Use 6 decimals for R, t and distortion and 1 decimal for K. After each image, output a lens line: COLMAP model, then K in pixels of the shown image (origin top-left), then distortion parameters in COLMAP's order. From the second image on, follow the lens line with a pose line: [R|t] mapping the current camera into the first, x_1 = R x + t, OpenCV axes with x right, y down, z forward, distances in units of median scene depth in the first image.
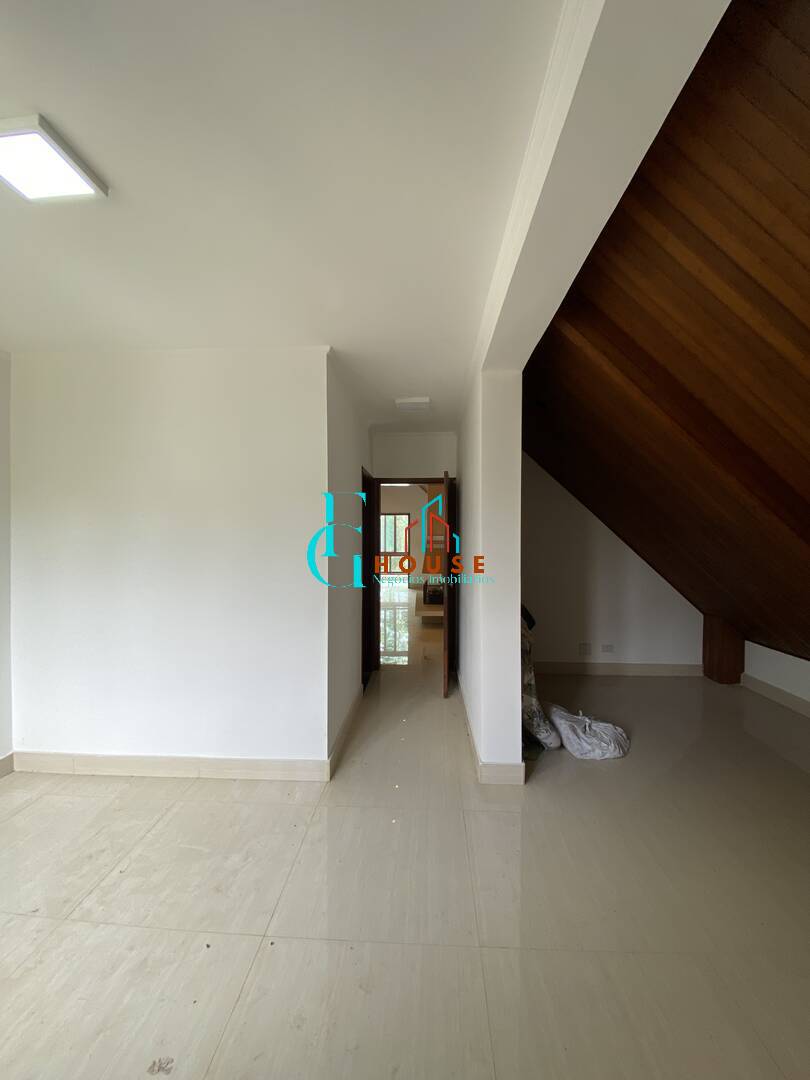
lens RADIAL K [[430.1, 0, 401.9], [0, 430.1, 543.8], [0, 0, 1]] dist [0.032223, -0.023787]
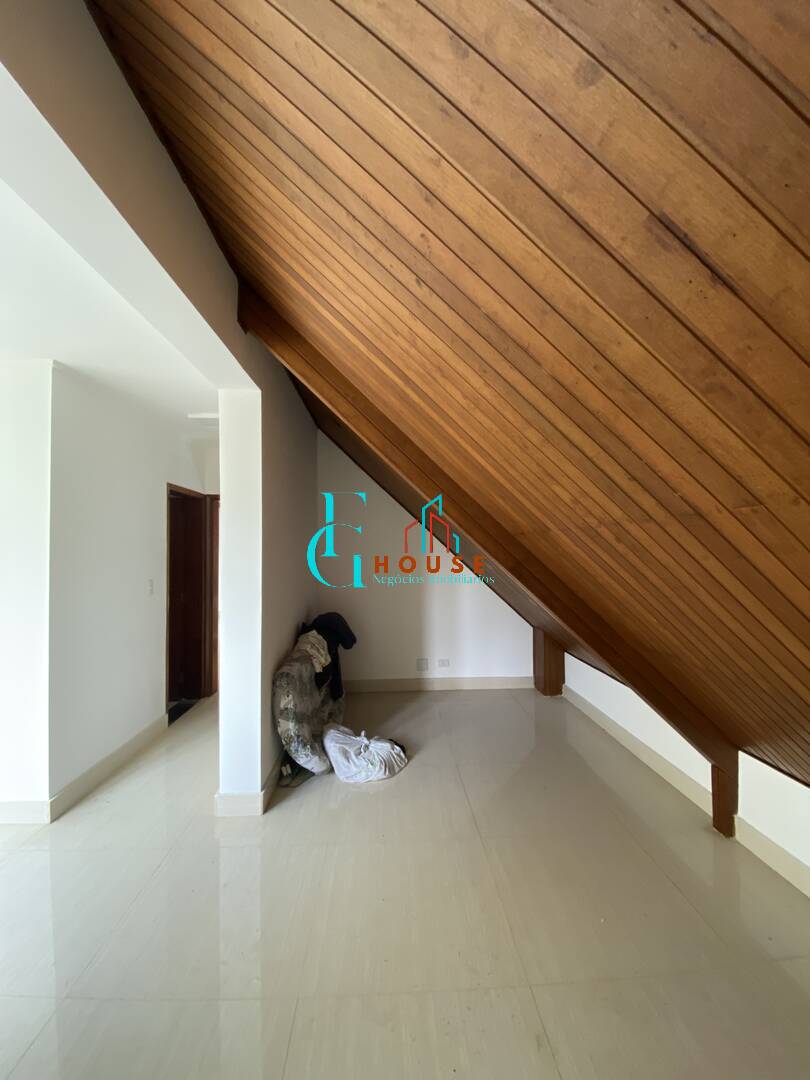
lens RADIAL K [[430.1, 0, 401.9], [0, 430.1, 543.8], [0, 0, 1]] dist [0.032223, -0.023787]
pose [[0.997522, -0.007495, 0.069958, 0.445801], [0.009189, 0.999672, -0.023923, -0.017855], [-0.069755, 0.024507, 0.997263, 0.001574]]
